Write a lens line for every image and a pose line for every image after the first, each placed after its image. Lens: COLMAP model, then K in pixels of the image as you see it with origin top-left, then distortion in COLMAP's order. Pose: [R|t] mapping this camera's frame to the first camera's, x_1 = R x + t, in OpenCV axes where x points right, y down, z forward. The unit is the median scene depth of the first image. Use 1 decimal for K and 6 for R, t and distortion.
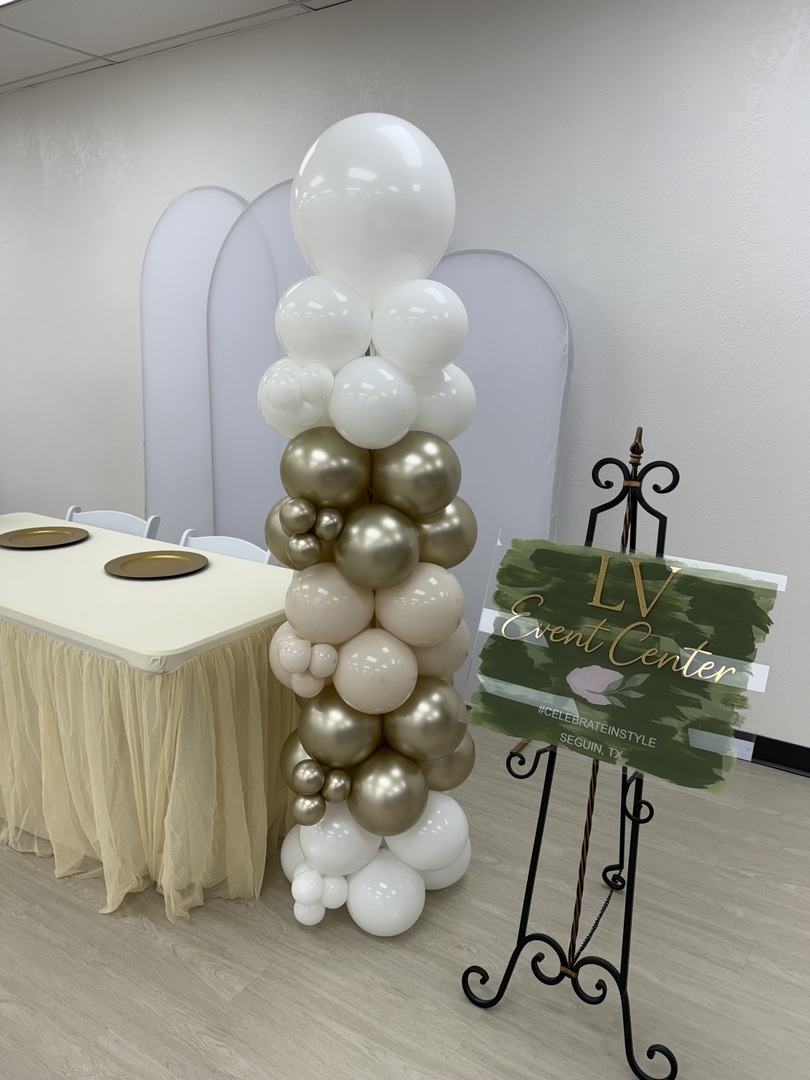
lens RADIAL K [[825.8, 0, 400.6], [0, 825.8, 533.4], [0, 0, 1]] dist [0.017559, 0.001350]
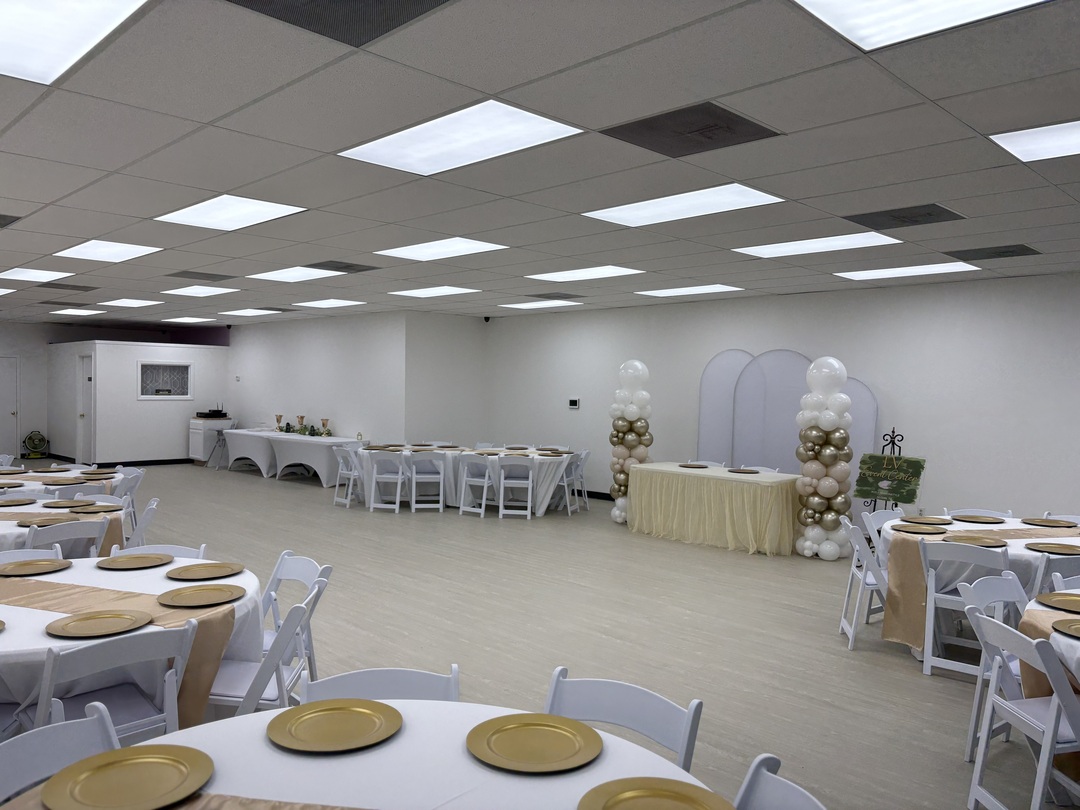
lens RADIAL K [[825.8, 0, 546.9], [0, 825.8, 403.6], [0, 0, 1]] dist [0.017559, 0.001350]
pose [[0.982109, 0.012883, -0.187873, -0.650770], [-0.053578, 0.975542, -0.213184, 0.738577], [0.180531, 0.219436, 0.958779, -3.348743]]
